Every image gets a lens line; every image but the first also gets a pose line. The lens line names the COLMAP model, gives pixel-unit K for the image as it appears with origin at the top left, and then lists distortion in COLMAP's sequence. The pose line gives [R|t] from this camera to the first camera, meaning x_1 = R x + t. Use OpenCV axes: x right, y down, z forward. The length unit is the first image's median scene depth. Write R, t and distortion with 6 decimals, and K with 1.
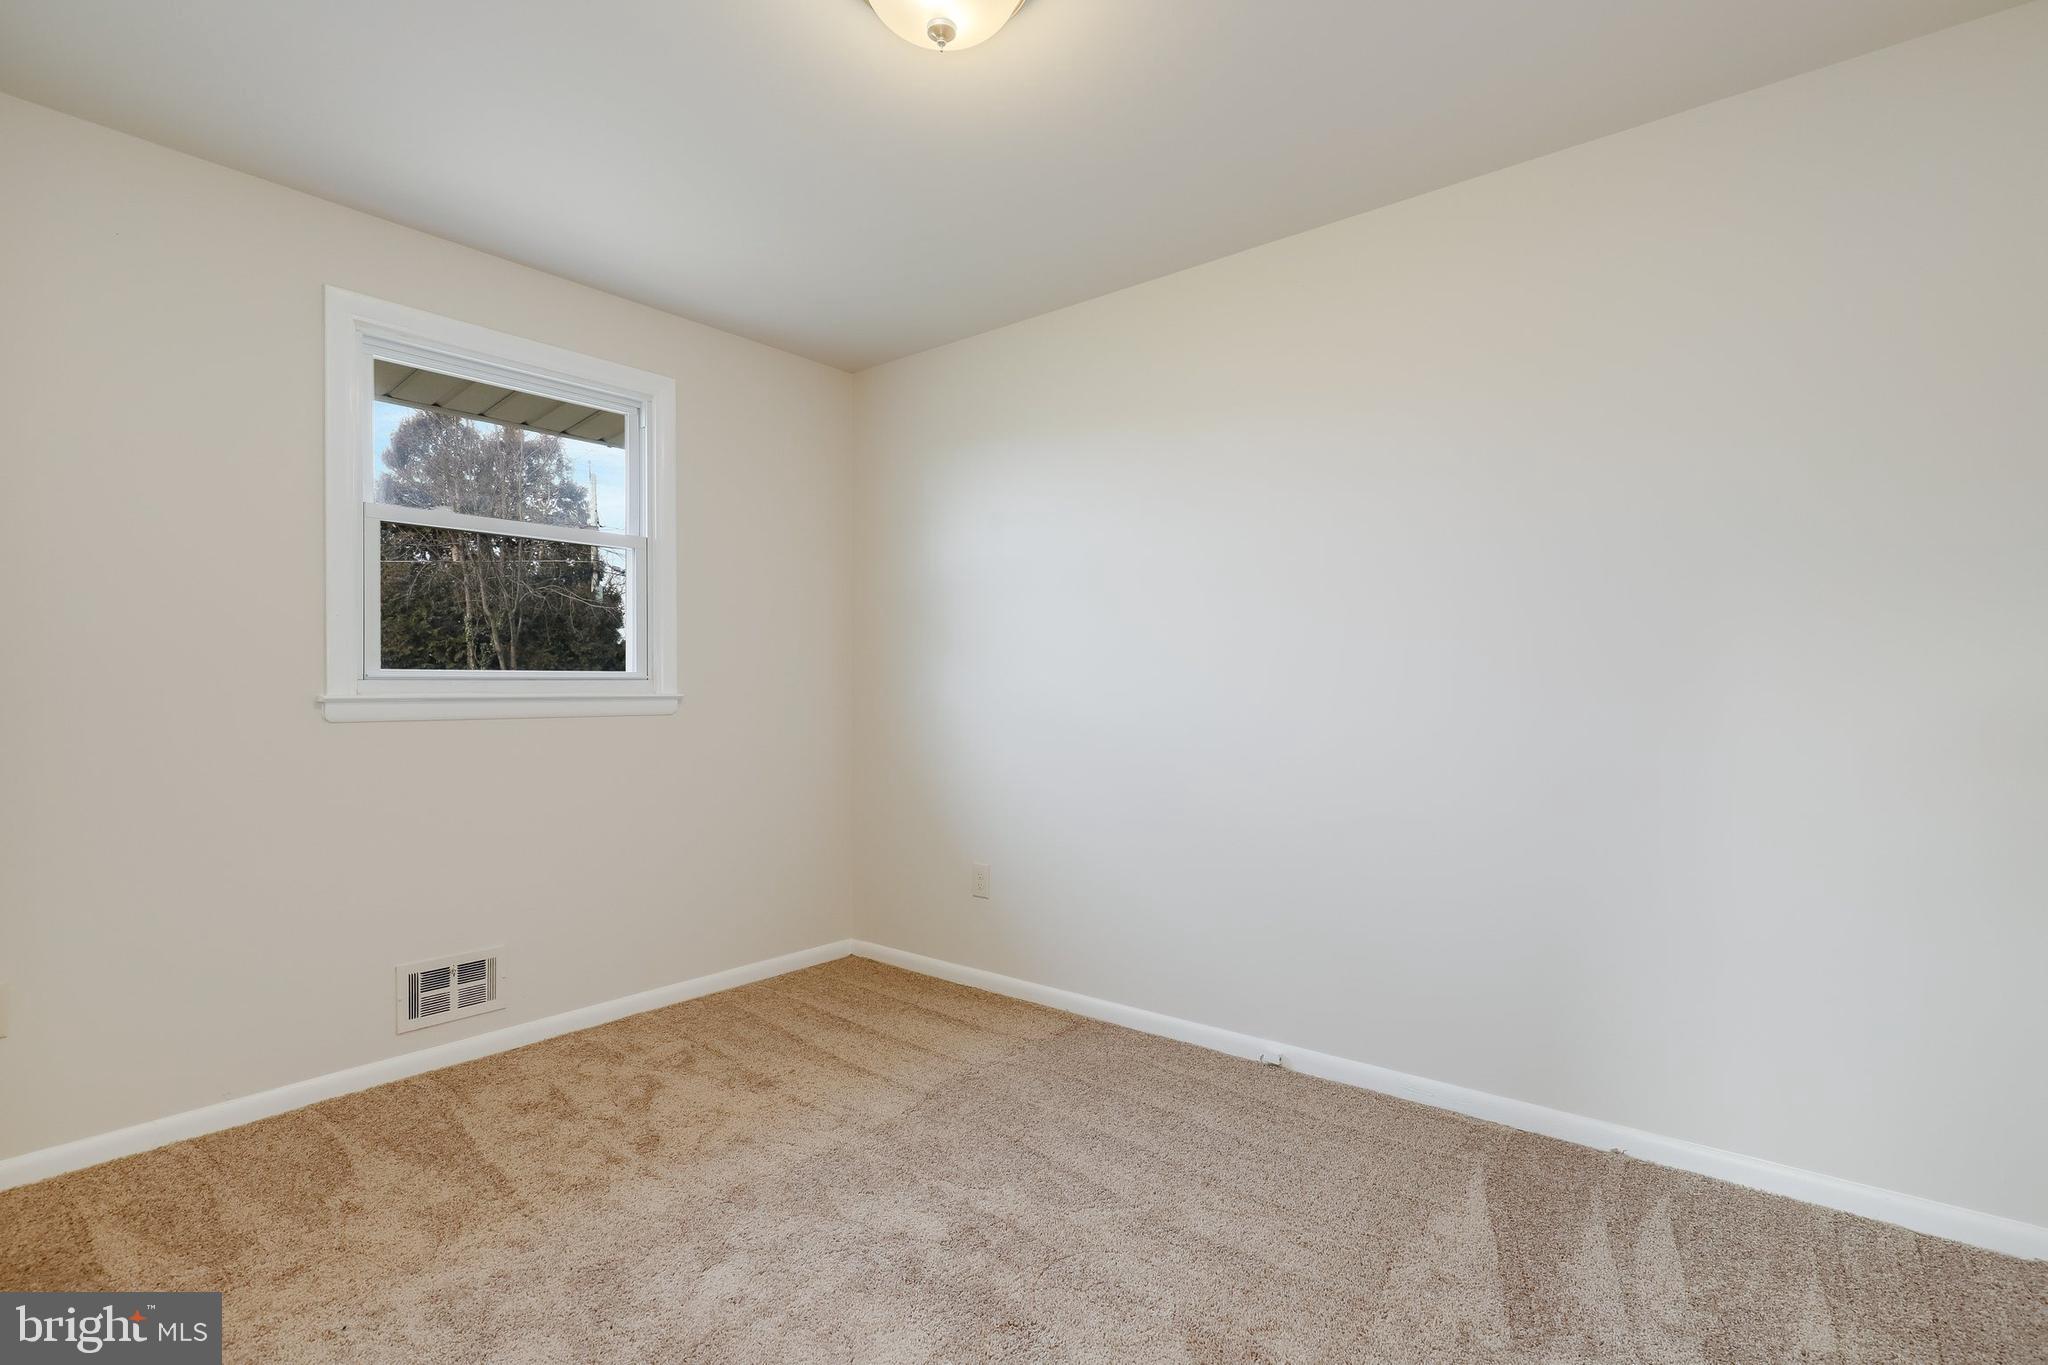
lens RADIAL K [[967.7, 0, 1017.3], [0, 967.7, 695.2], [0, 0, 1]] dist [-0.006502, -0.000237]
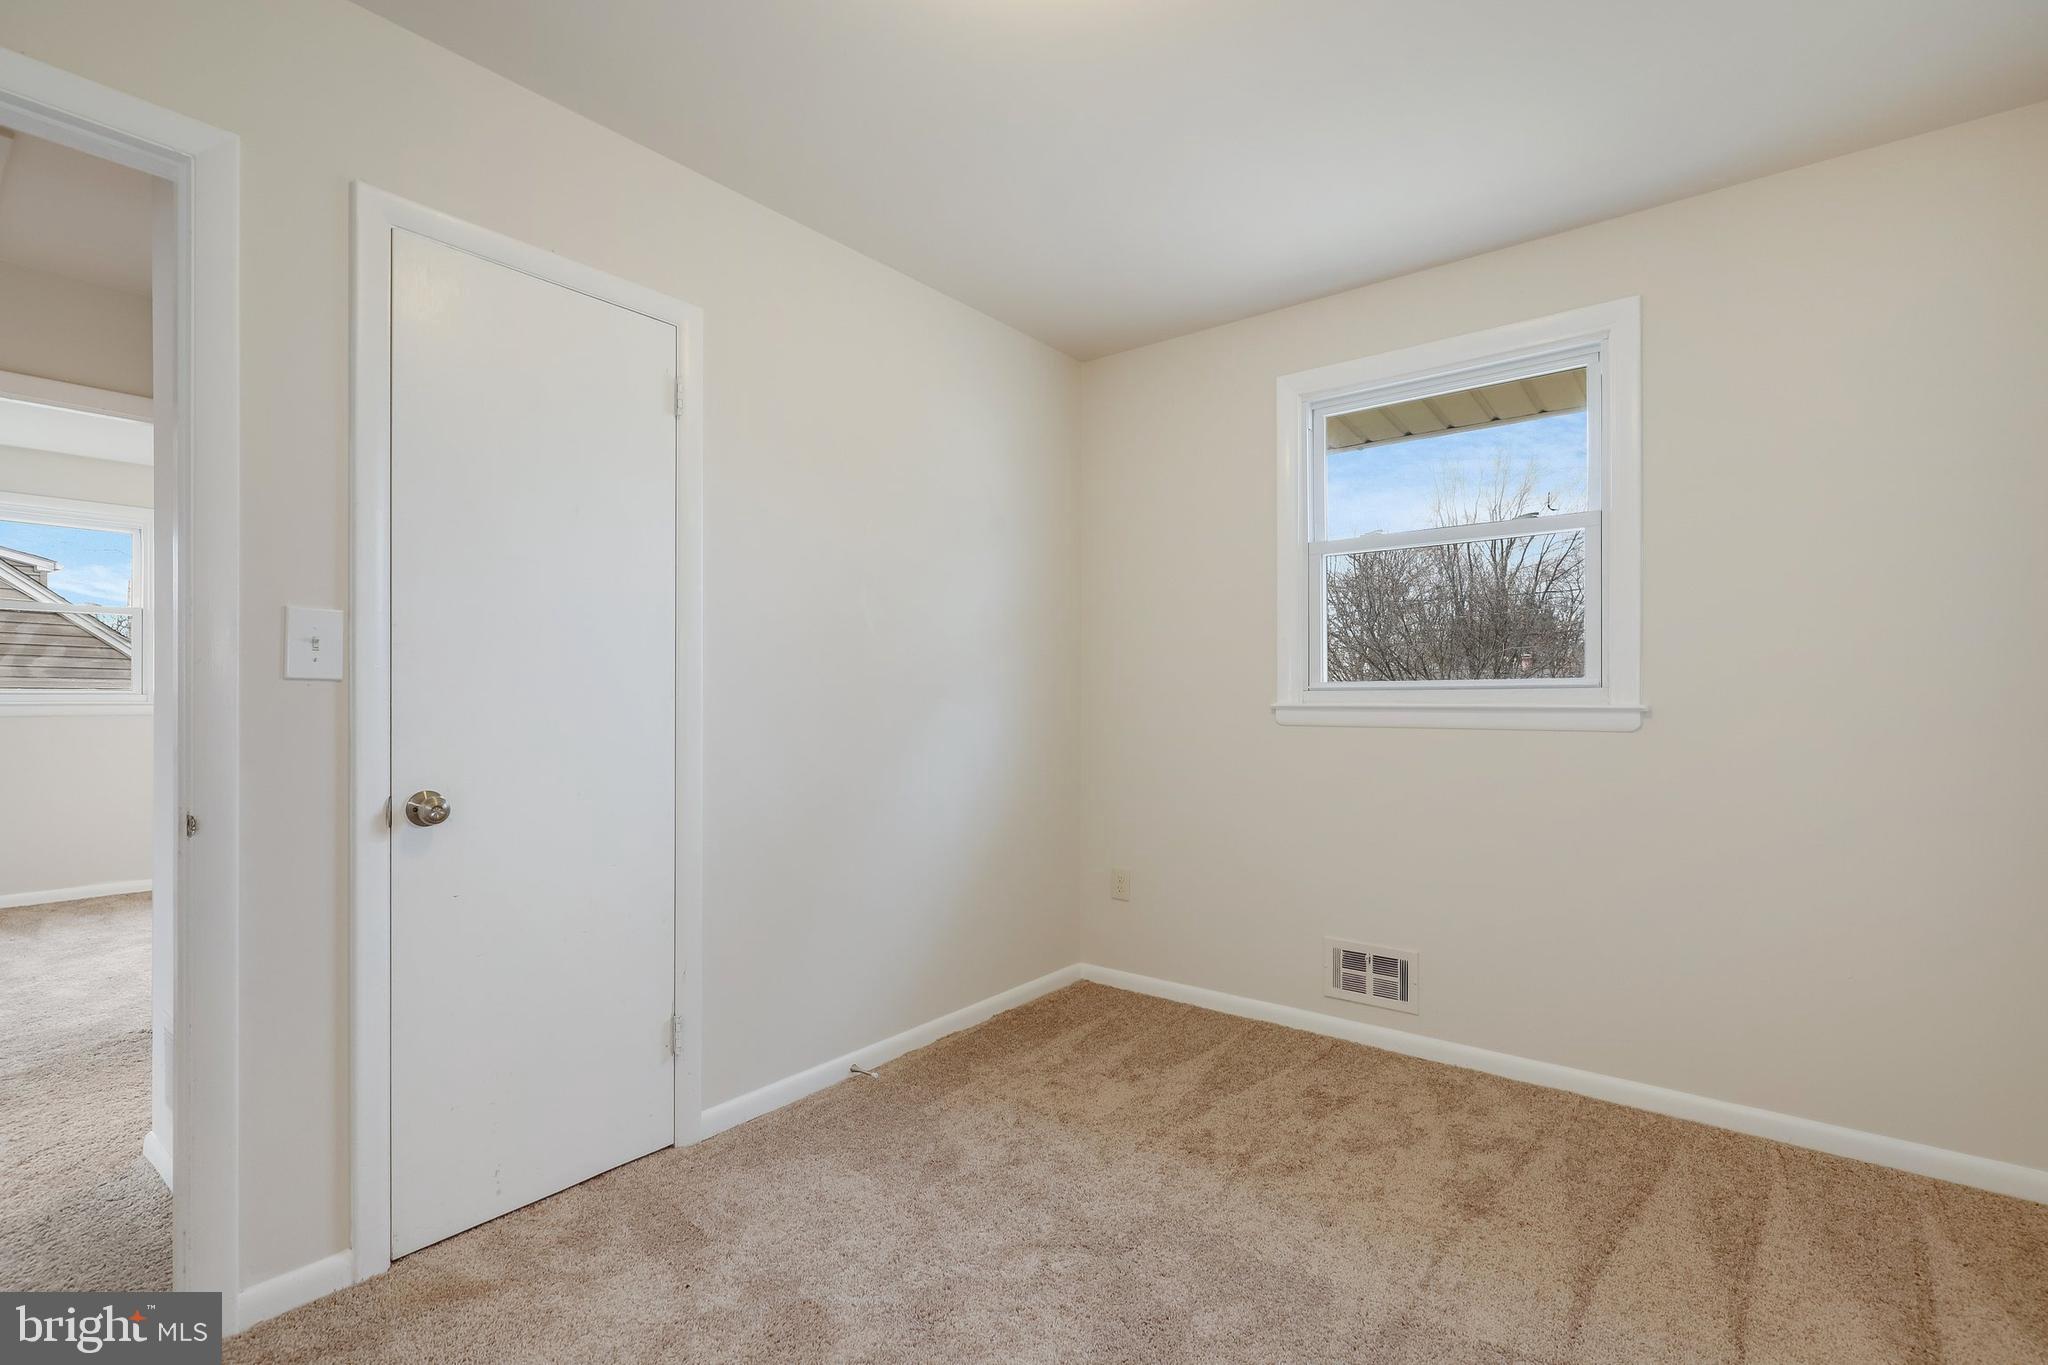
lens RADIAL K [[937.8, 0, 1019.2], [0, 937.8, 699.5], [0, 0, 1]] dist [0.002087, 0.000770]
pose [[0.000698, 0.005606, -0.999984, 0.474852], [-0.004861, 0.999972, 0.005602, -0.009453], [0.999988, 0.004857, 0.000725, 0.614515]]
